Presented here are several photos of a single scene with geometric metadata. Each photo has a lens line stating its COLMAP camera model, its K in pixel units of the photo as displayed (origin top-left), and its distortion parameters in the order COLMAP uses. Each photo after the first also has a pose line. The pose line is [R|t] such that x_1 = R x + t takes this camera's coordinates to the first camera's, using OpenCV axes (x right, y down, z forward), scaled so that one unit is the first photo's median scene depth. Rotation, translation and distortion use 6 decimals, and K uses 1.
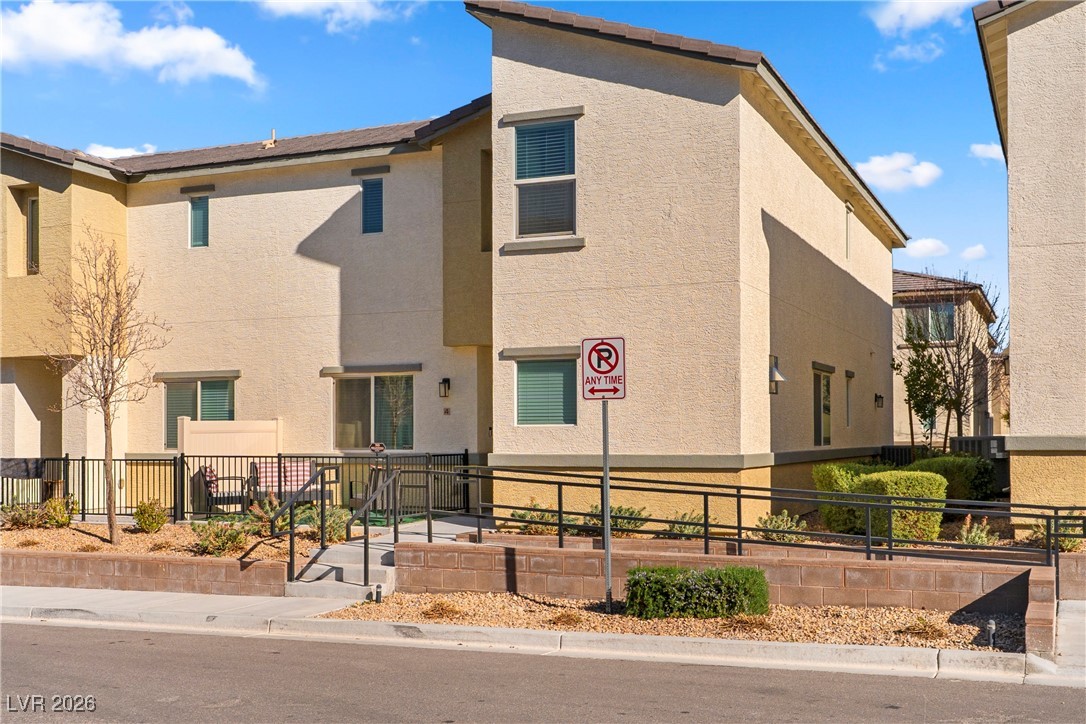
lens RADIAL K [[1189.0, 0, 531.1], [0, 1189.0, 428.8], [0, 0, 1]] dist [0.012602, 0.000000]
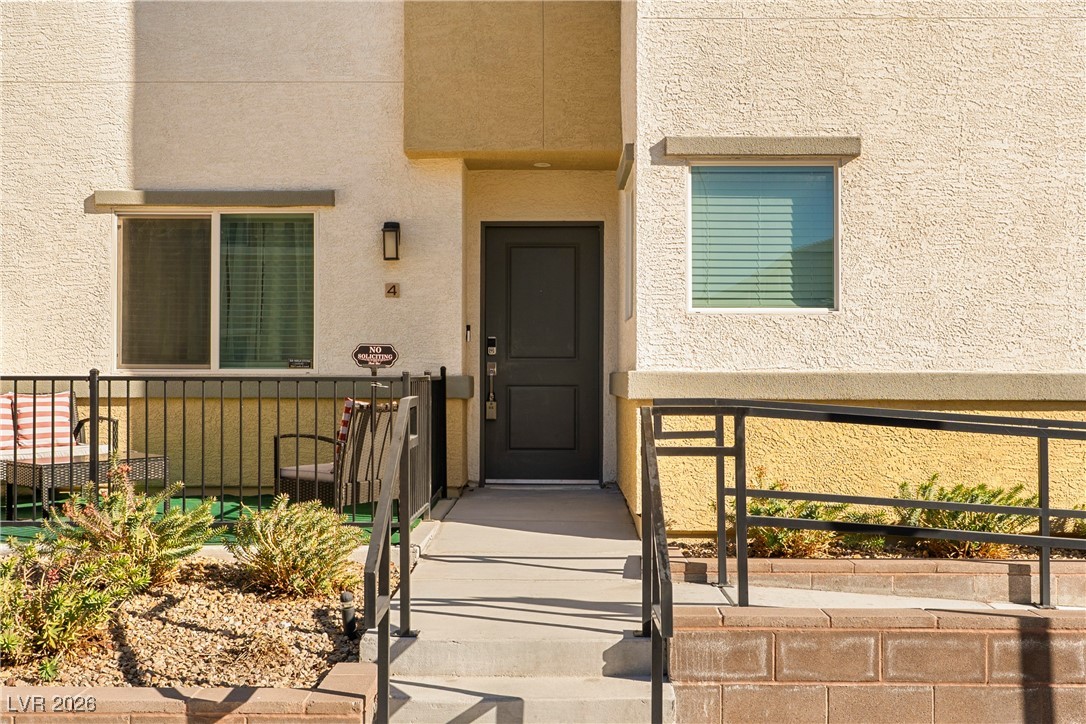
lens RADIAL K [[1281.9, 0, 544.1], [0, 1281.9, 361.6], [0, 0, 1]] dist [0.003092, 0.000000]
pose [[0.920087, 0.009981, 0.391587, -0.254204], [-0.007589, 0.999942, -0.007655, 0.021143], [-0.391641, 0.004071, 0.920109, 0.570824]]
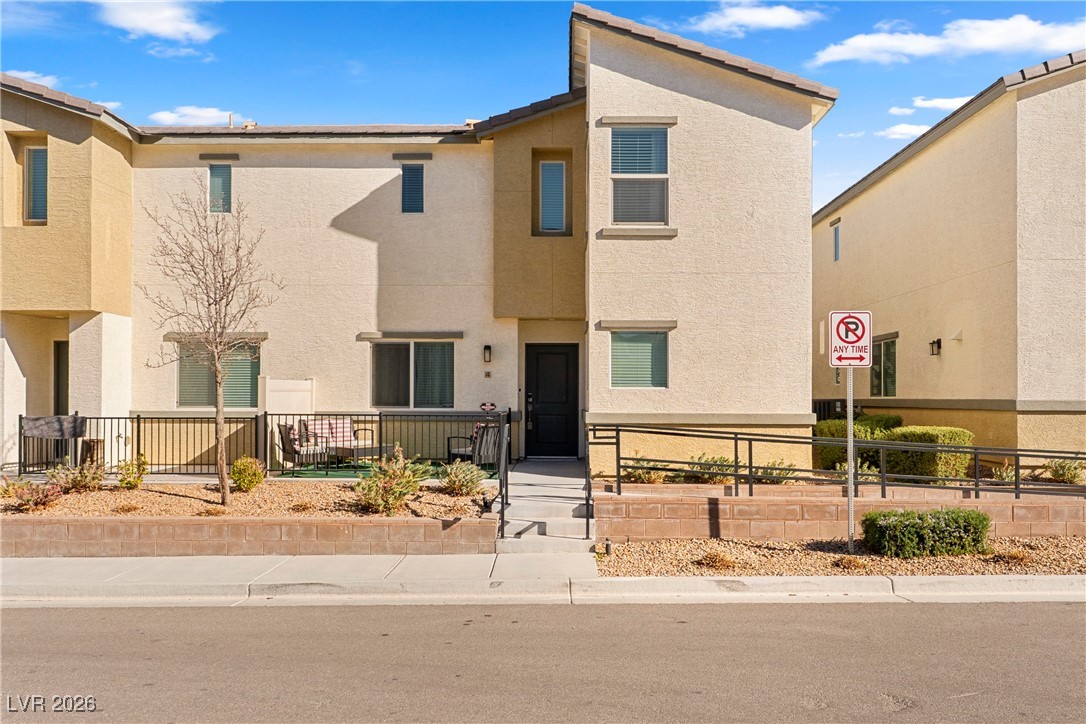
lens RADIAL K [[842.0, 0, 541.7], [0, 842.0, 391.4], [0, 0, 1]] dist [0.002767, 0.007763]
pose [[0.924942, 0.008803, 0.380006, -0.382048], [-0.009069, 0.999958, -0.001090, 0.002178], [-0.380000, -0.002438, 0.924983, 0.271999]]
